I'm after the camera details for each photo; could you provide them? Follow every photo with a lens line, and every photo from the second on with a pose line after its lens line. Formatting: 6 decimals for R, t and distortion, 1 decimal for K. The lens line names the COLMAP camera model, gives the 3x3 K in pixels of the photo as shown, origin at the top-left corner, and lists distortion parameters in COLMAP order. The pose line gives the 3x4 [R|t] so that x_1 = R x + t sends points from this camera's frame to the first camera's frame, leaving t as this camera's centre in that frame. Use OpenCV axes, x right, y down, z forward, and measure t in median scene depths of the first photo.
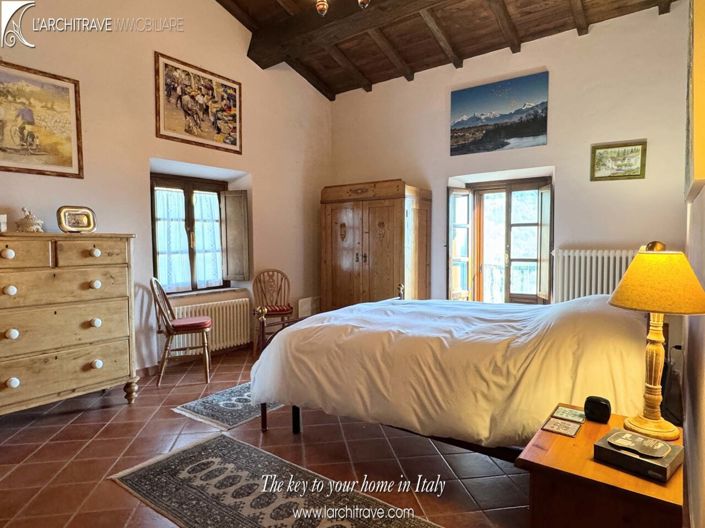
lens RADIAL K [[432.5, 0, 351.1], [0, 432.5, 265.6], [0, 0, 1]] dist [0.001232, -0.000969]
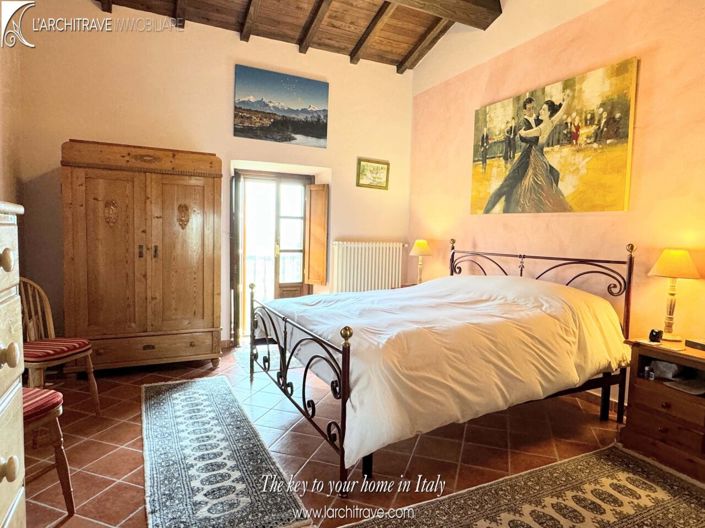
lens RADIAL K [[432.5, 0, 350.9], [0, 432.5, 264.5], [0, 0, 1]] dist [0.001232, -0.000969]
pose [[0.455075, -0.047770, 0.889171, -0.507565], [0.020883, 0.998858, 0.042975, -0.023301], [-0.890208, -0.000988, 0.455553, 0.407468]]
